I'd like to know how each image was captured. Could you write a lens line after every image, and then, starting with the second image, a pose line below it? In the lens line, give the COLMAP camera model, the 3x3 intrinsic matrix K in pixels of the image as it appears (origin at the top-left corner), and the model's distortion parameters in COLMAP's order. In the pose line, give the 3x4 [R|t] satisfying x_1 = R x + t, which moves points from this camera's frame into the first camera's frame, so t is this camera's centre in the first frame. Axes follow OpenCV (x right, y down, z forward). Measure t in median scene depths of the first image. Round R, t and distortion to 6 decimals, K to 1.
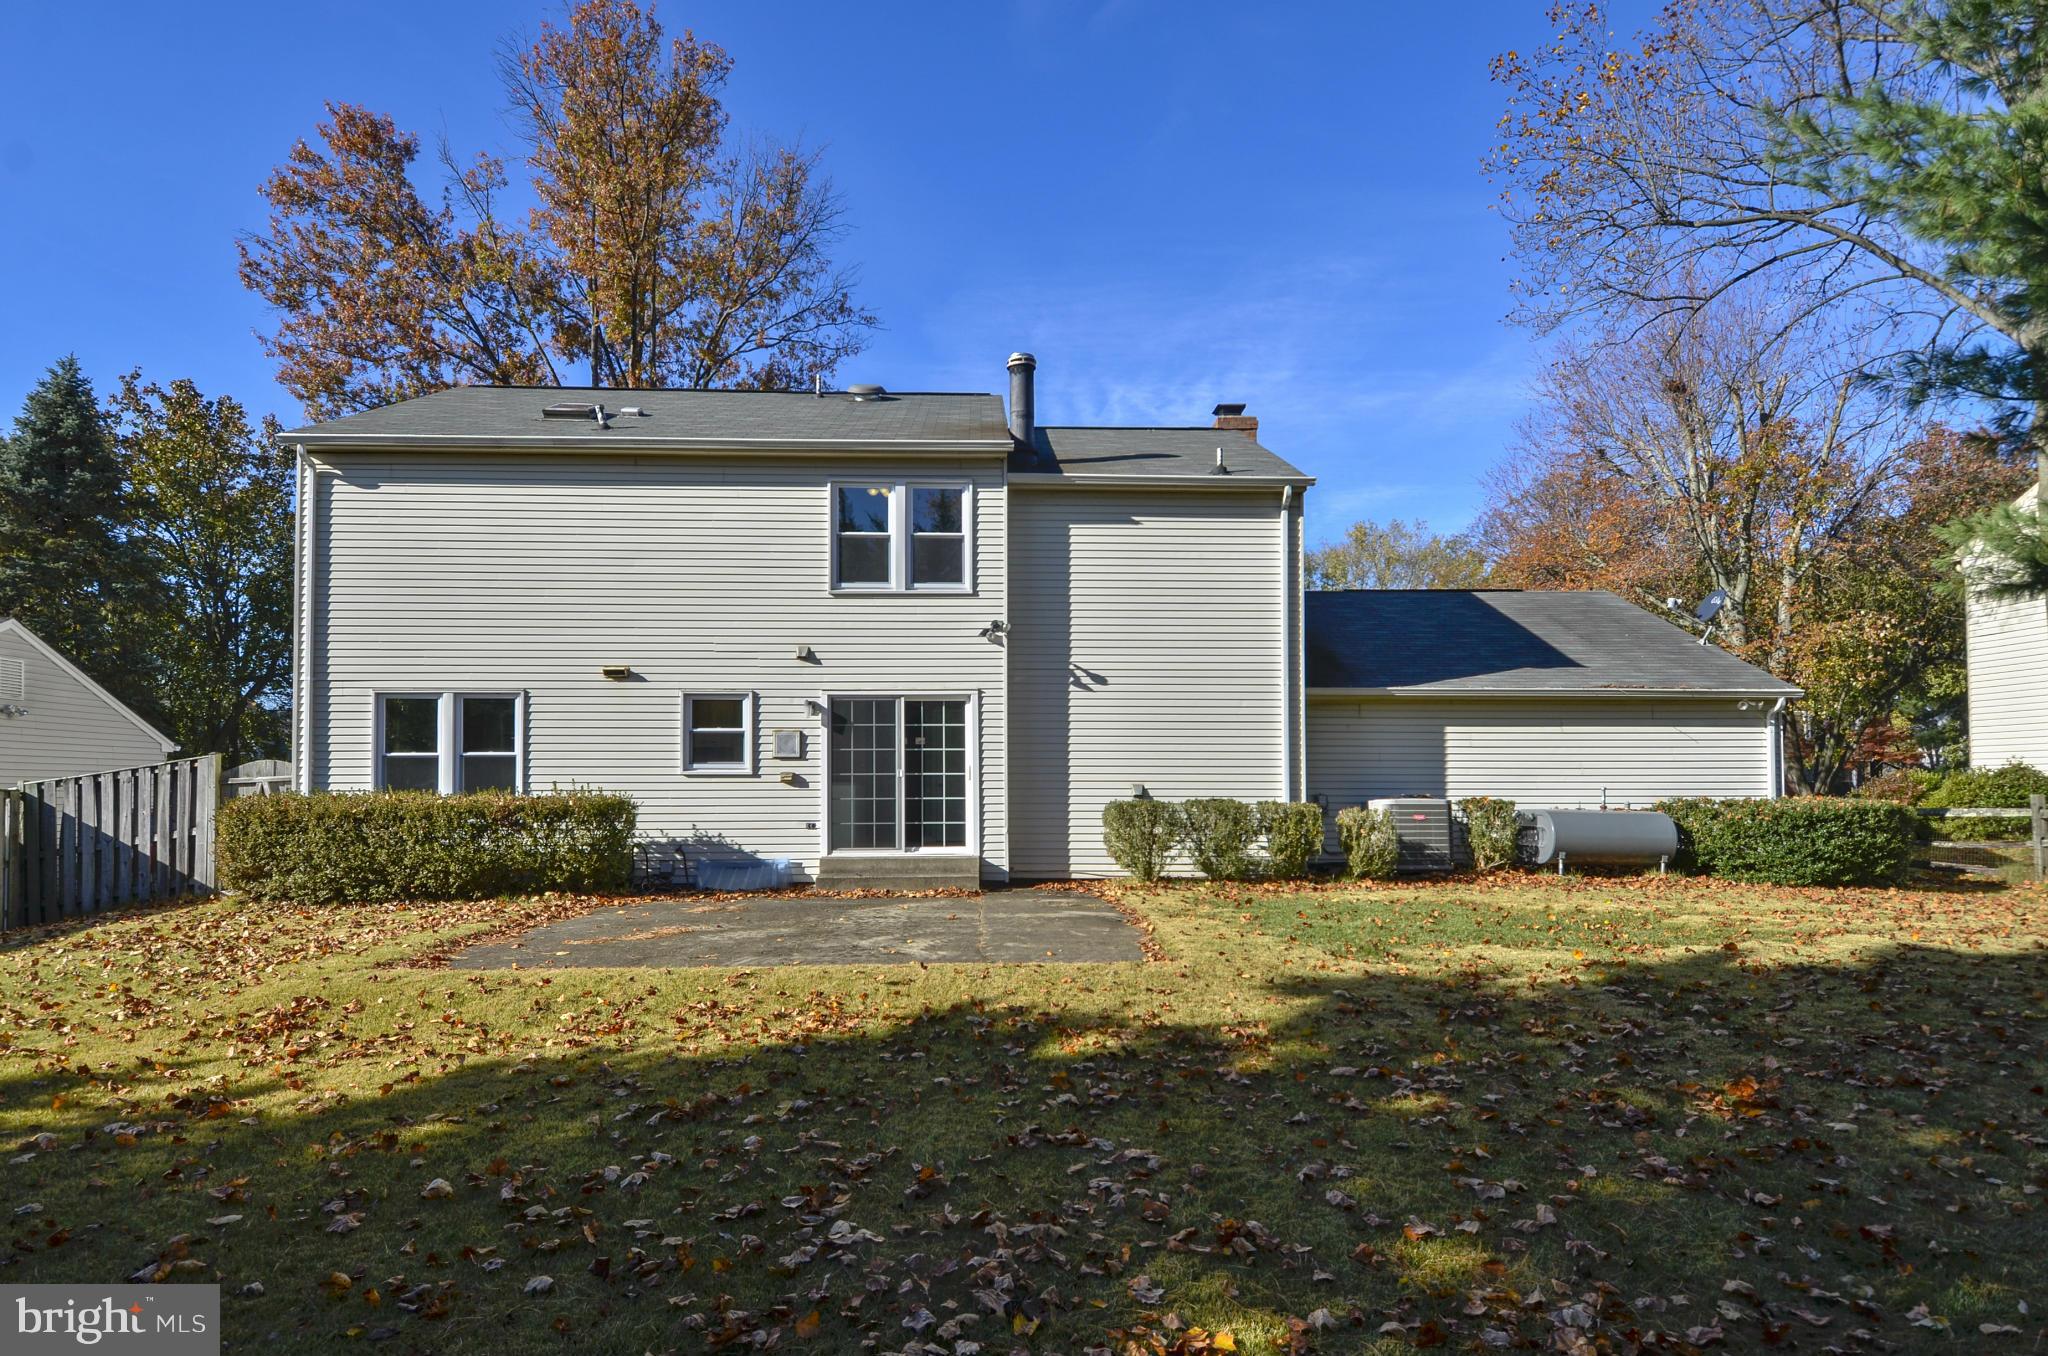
lens RADIAL K [[1083.2, 0, 1015.2], [0, 1083.2, 708.3], [0, 0, 1]] dist [0.056694, -0.069647]
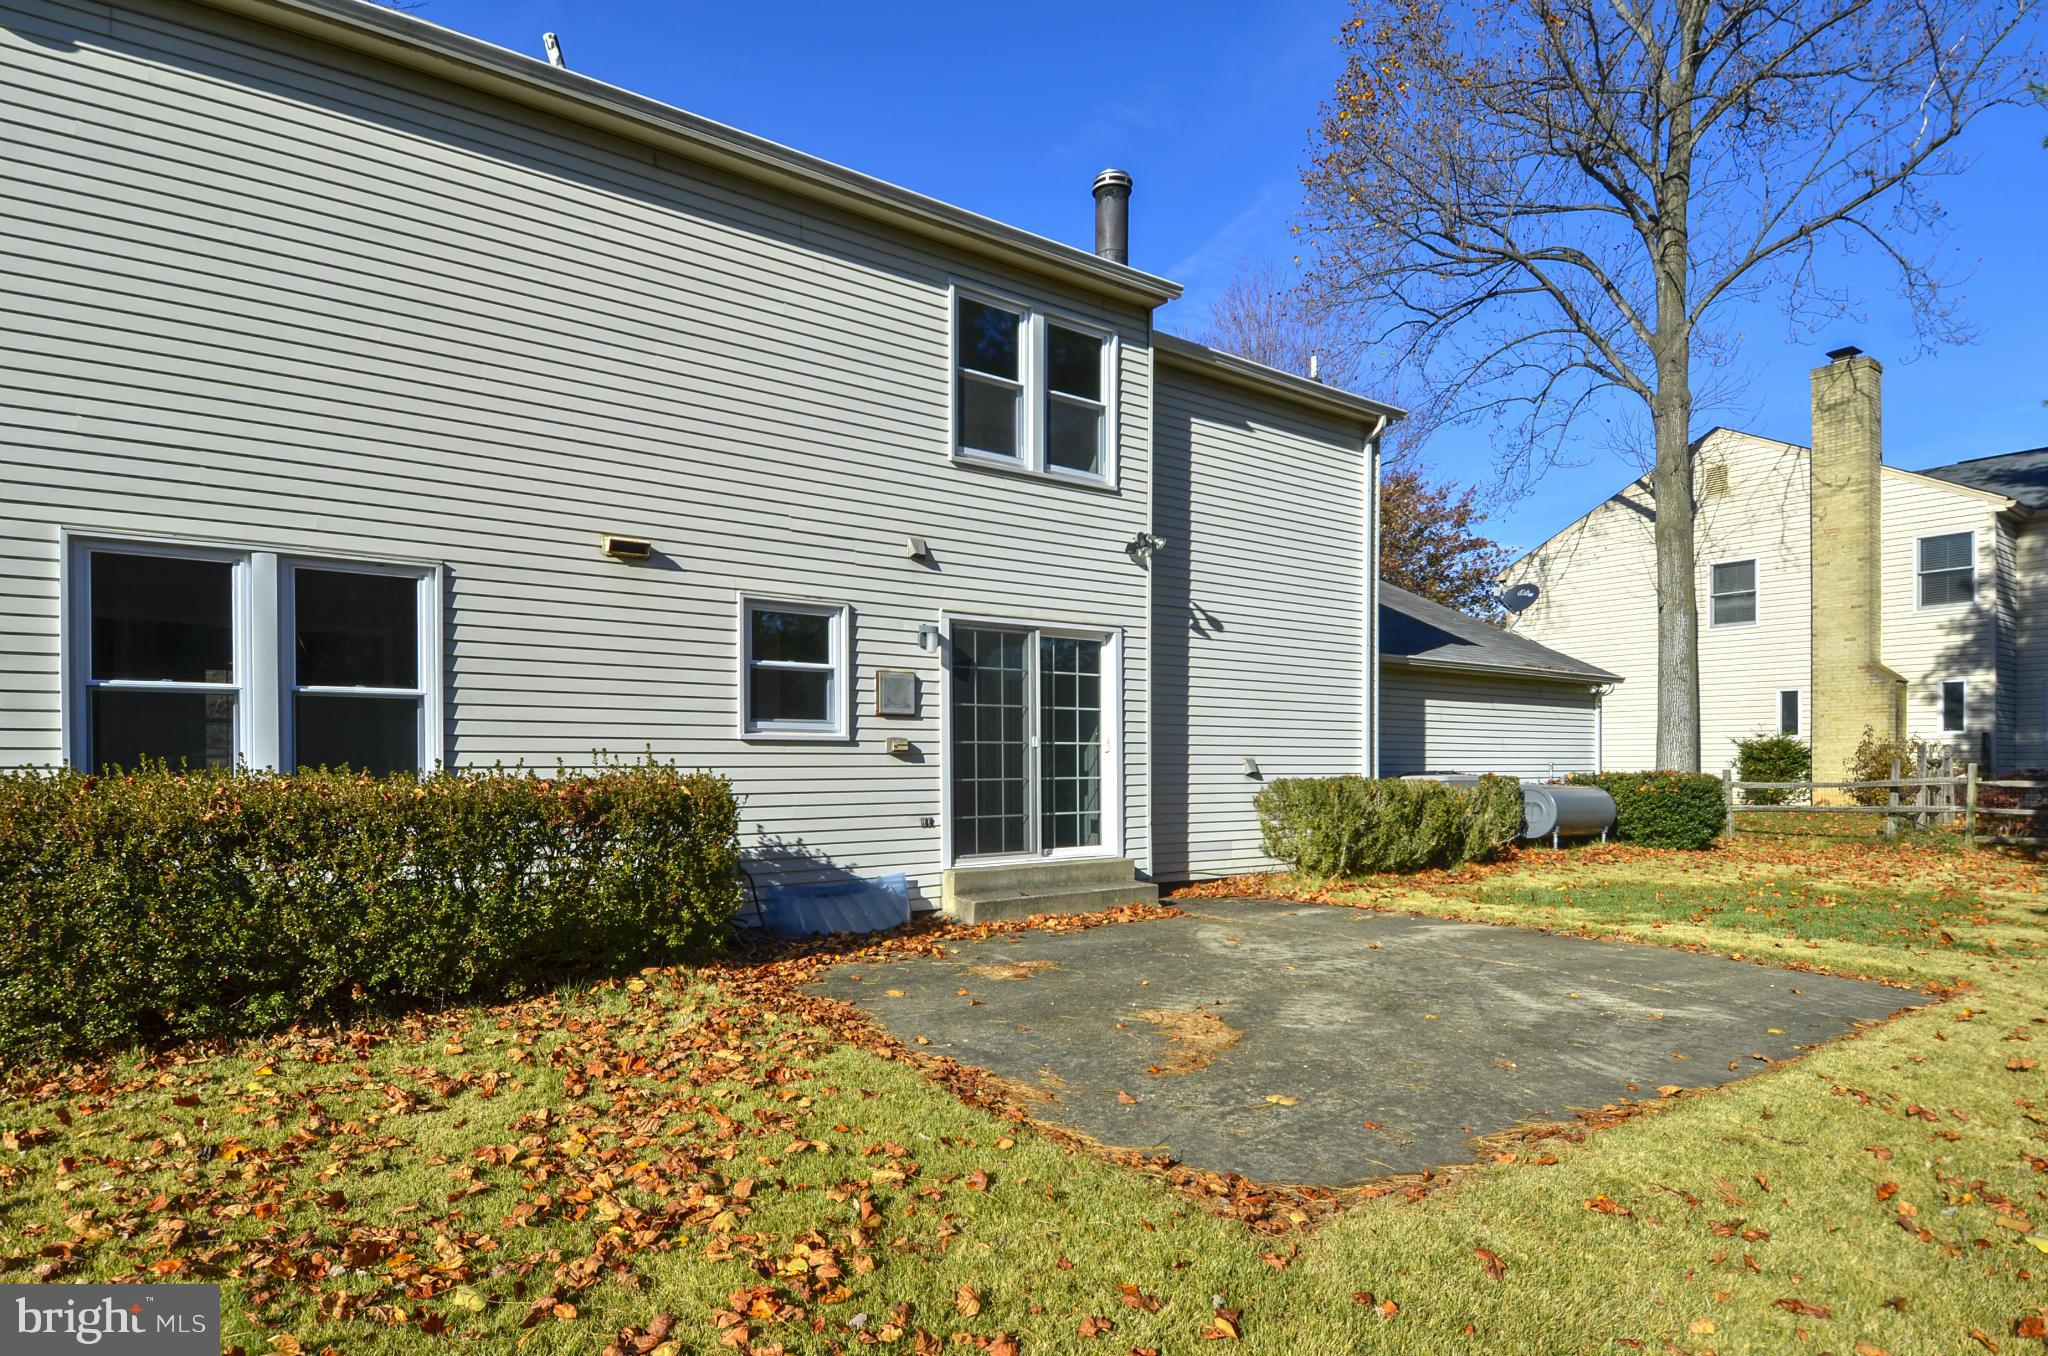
lens RADIAL K [[1116.1, 0, 1024.6], [0, 1116.1, 745.9], [0, 0, 1]] dist [-0.002278, -0.001643]
pose [[0.828147, 0.009472, 0.560432, -0.504645], [-0.042871, 0.997999, 0.046483, 0.030179], [-0.558870, -0.062521, 0.826895, 0.424454]]
